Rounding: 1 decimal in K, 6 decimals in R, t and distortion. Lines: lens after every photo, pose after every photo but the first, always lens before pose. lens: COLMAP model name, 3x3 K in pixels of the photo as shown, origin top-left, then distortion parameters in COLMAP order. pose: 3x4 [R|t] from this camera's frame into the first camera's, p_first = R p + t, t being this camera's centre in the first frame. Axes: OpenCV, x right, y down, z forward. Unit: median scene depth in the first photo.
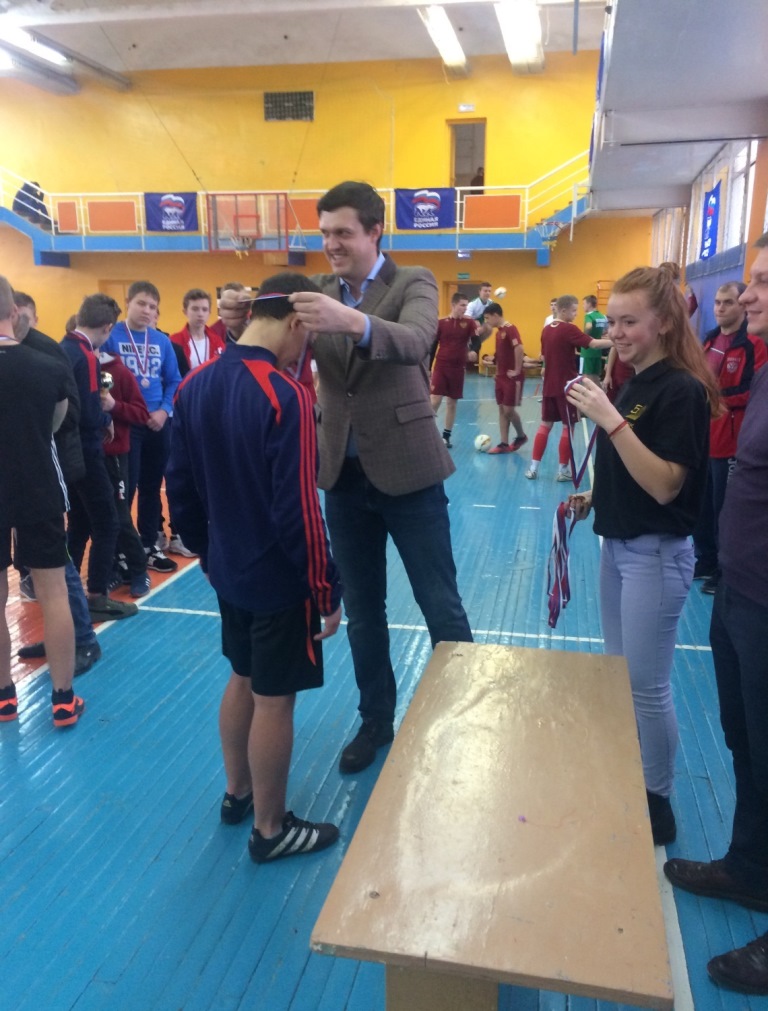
lens RADIAL K [[897.9, 0, 384.0], [0, 897.9, 505.5], [0, 0, 1]] dist [0.158189, -0.186753]
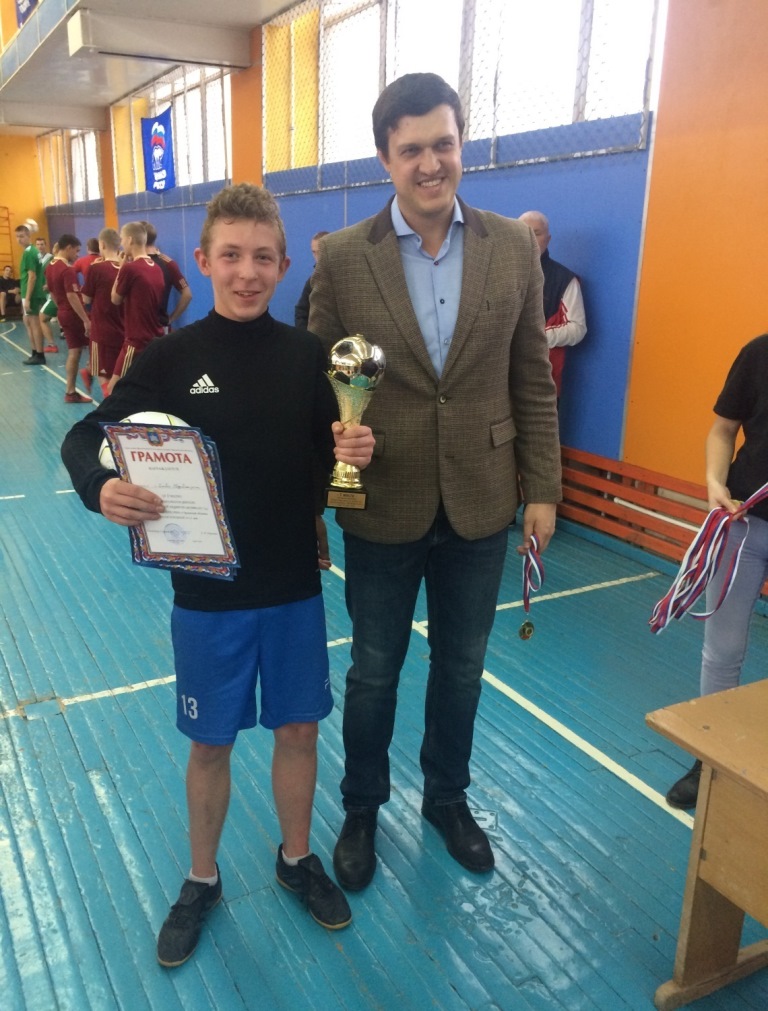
lens RADIAL K [[897.9, 0, 384.0], [0, 897.9, 505.5], [0, 0, 1]] dist [0.158189, -0.186753]
pose [[0.766321, -0.168956, 0.619843, -0.072934], [0.124929, 0.985572, 0.114194, -0.016768], [-0.630194, -0.010073, 0.776372, 0.069293]]
